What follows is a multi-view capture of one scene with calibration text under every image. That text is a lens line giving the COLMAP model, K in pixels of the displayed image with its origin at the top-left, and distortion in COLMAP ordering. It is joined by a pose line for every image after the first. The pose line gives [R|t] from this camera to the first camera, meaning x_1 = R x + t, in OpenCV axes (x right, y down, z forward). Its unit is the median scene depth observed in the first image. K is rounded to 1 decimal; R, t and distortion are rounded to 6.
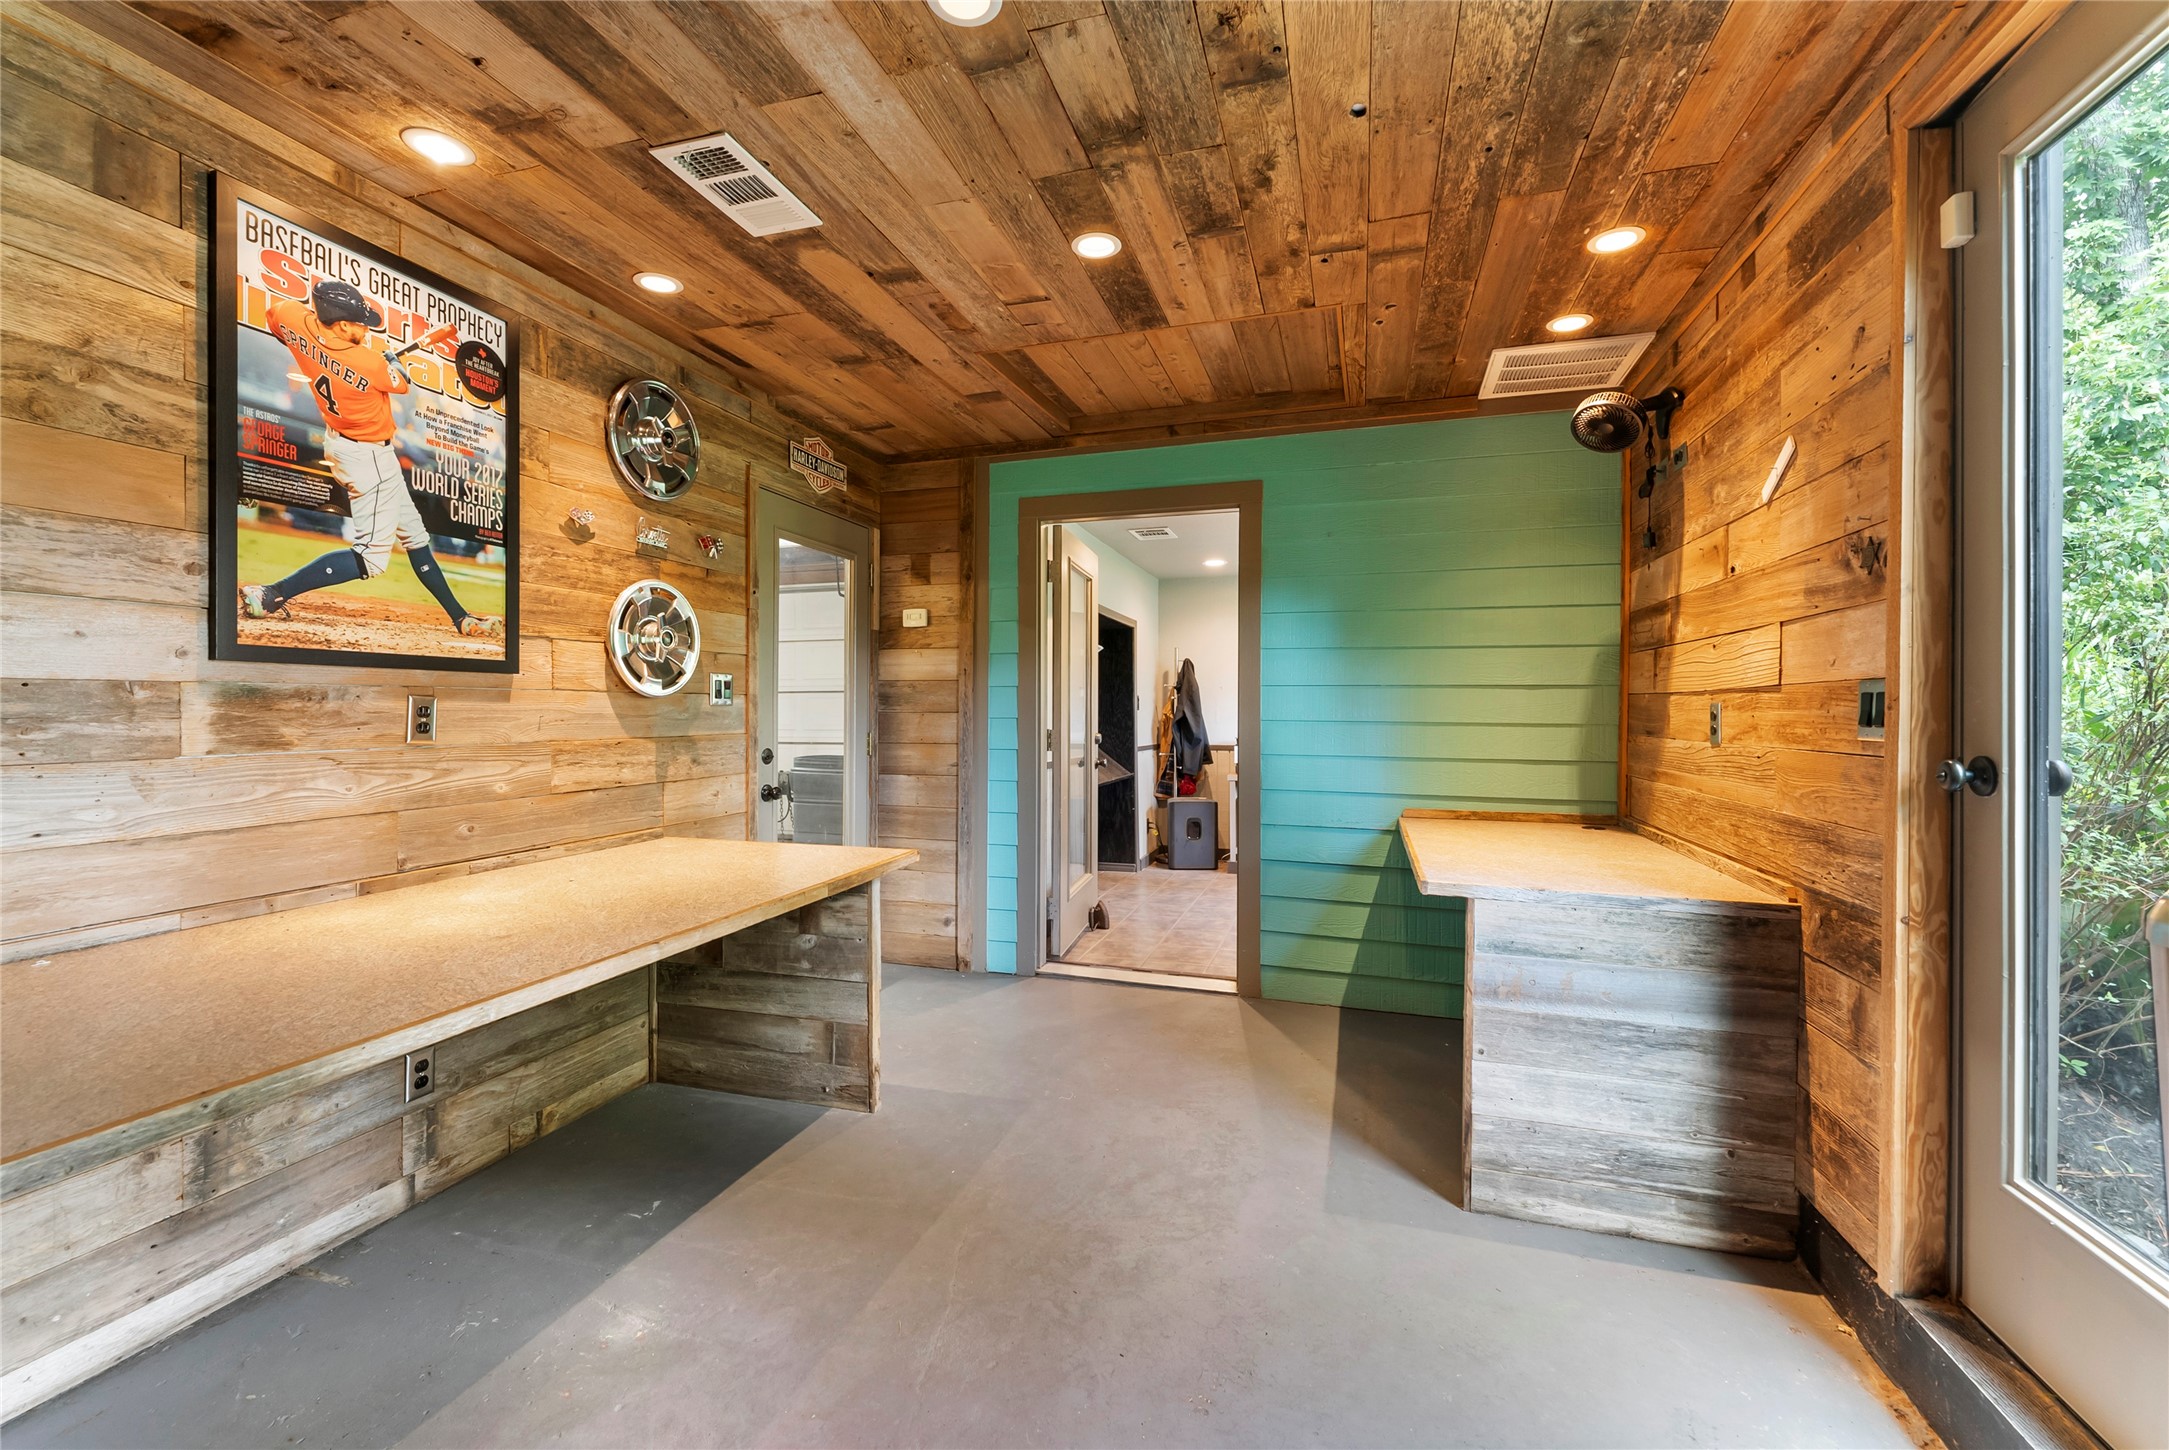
lens RADIAL K [[896.5, 0, 1087.5], [0, 896.5, 712.4], [0, 0, 1]] dist [-0.000410, -0.000251]
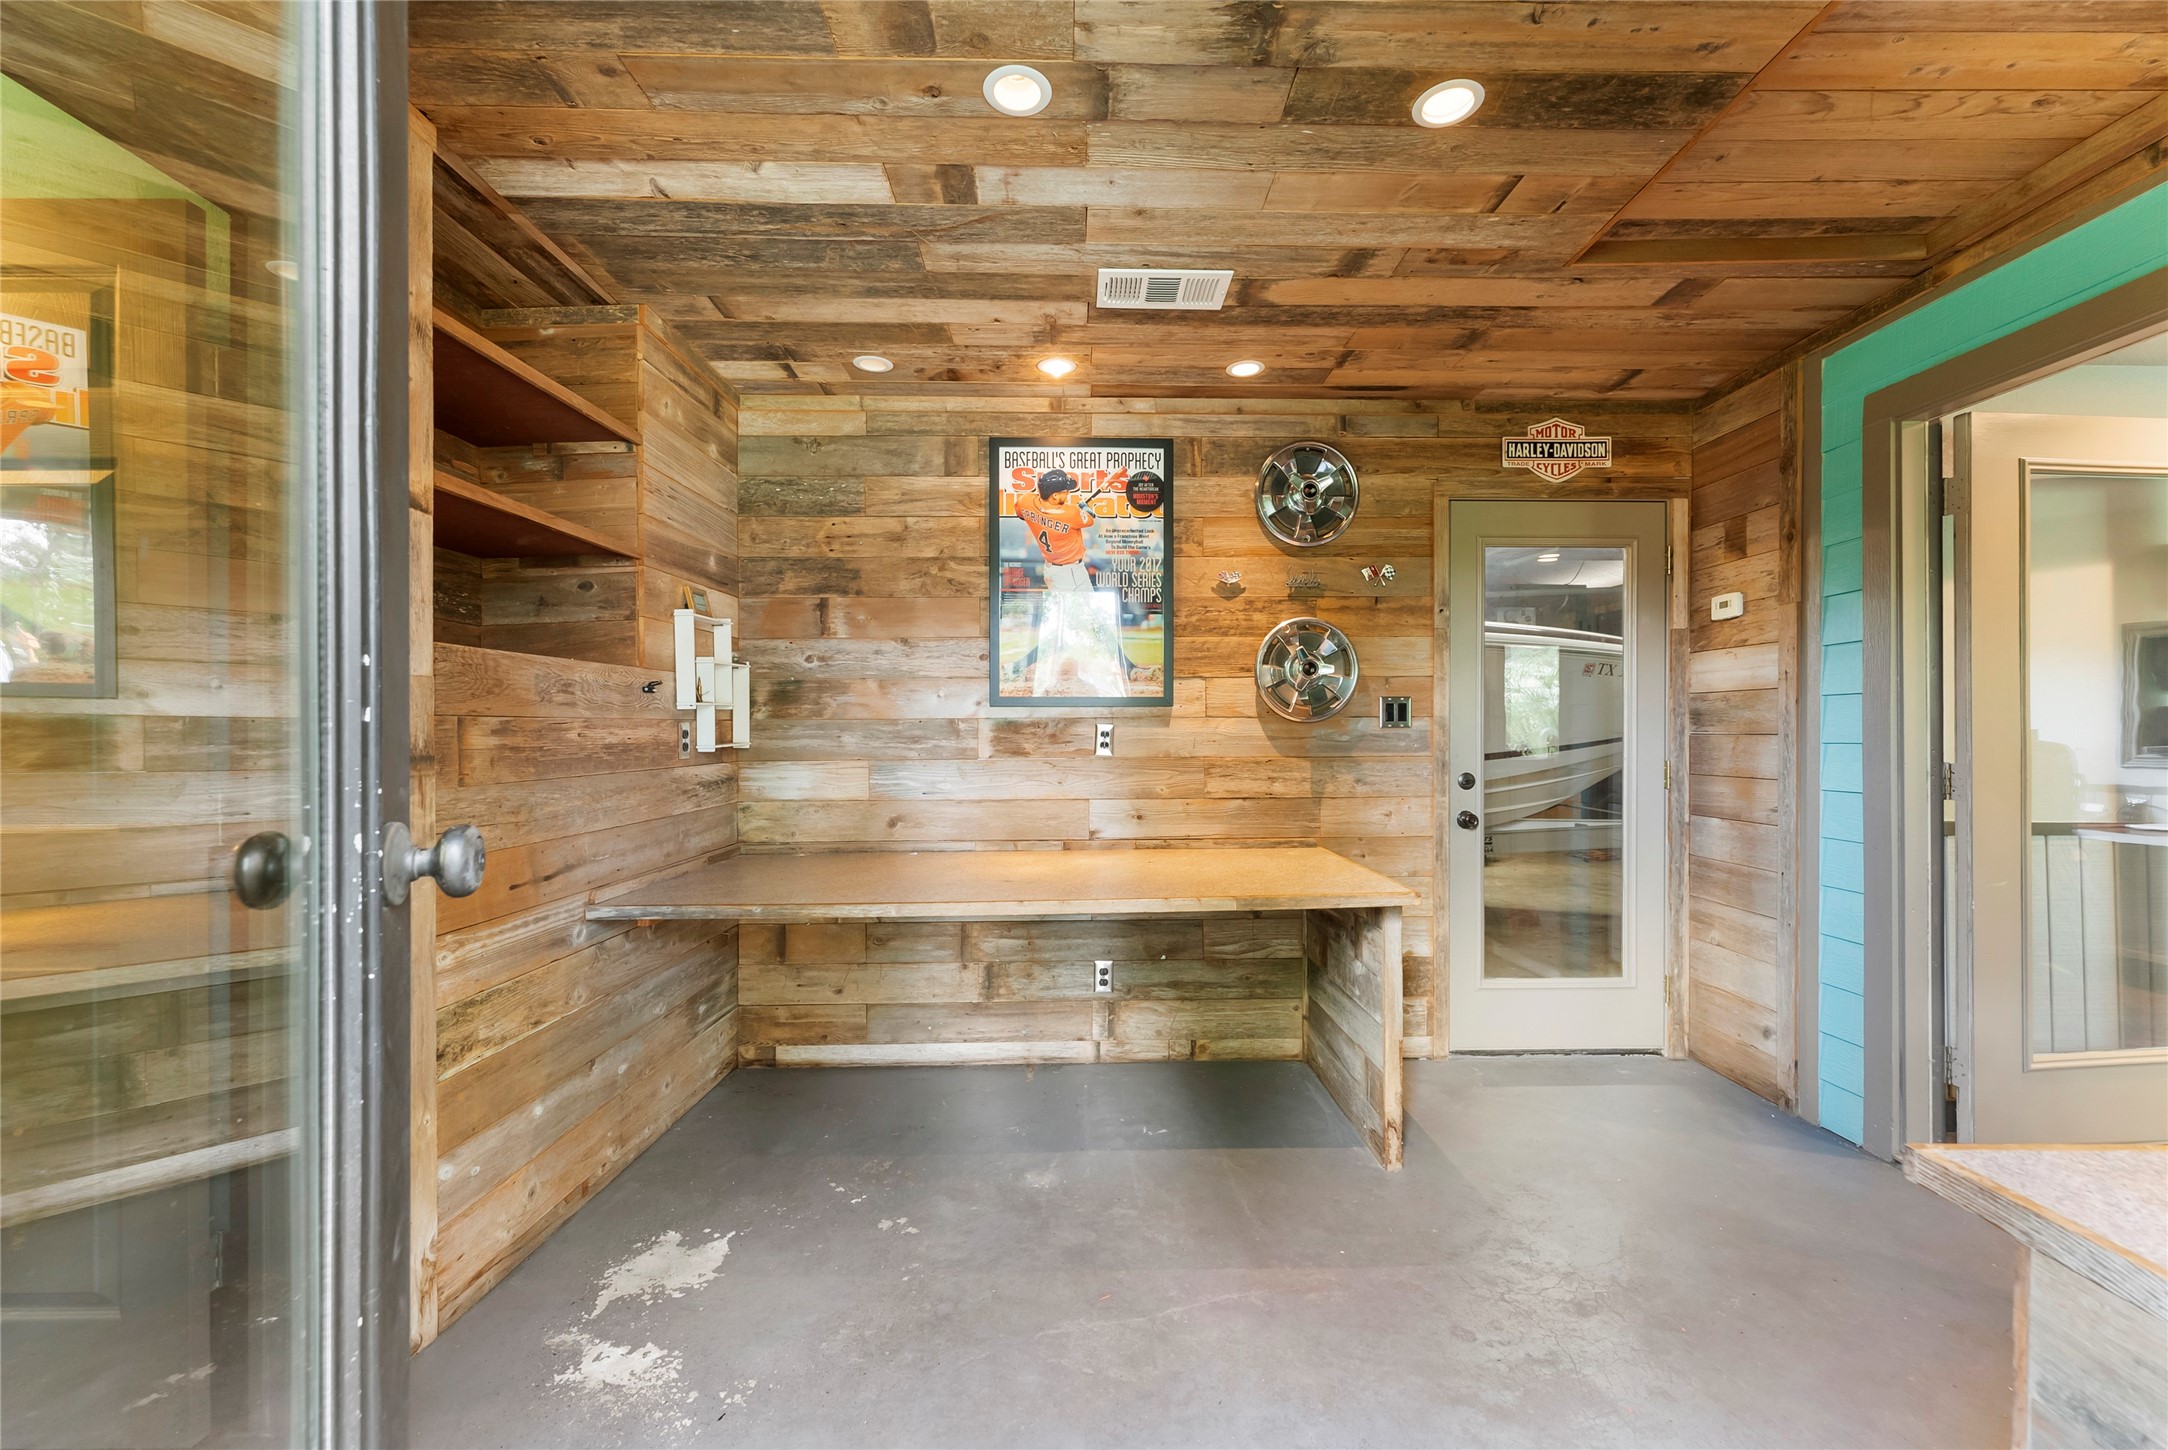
lens RADIAL K [[896.1, 0, 1097.8], [0, 896.1, 732.2], [0, 0, 1]] dist [-0.000410, -0.000251]
pose [[0.297683, -0.002814, -0.954661, 0.593955], [0.000453, 0.999996, -0.002807, -0.000290], [0.954665, 0.000403, 0.297683, 0.477402]]
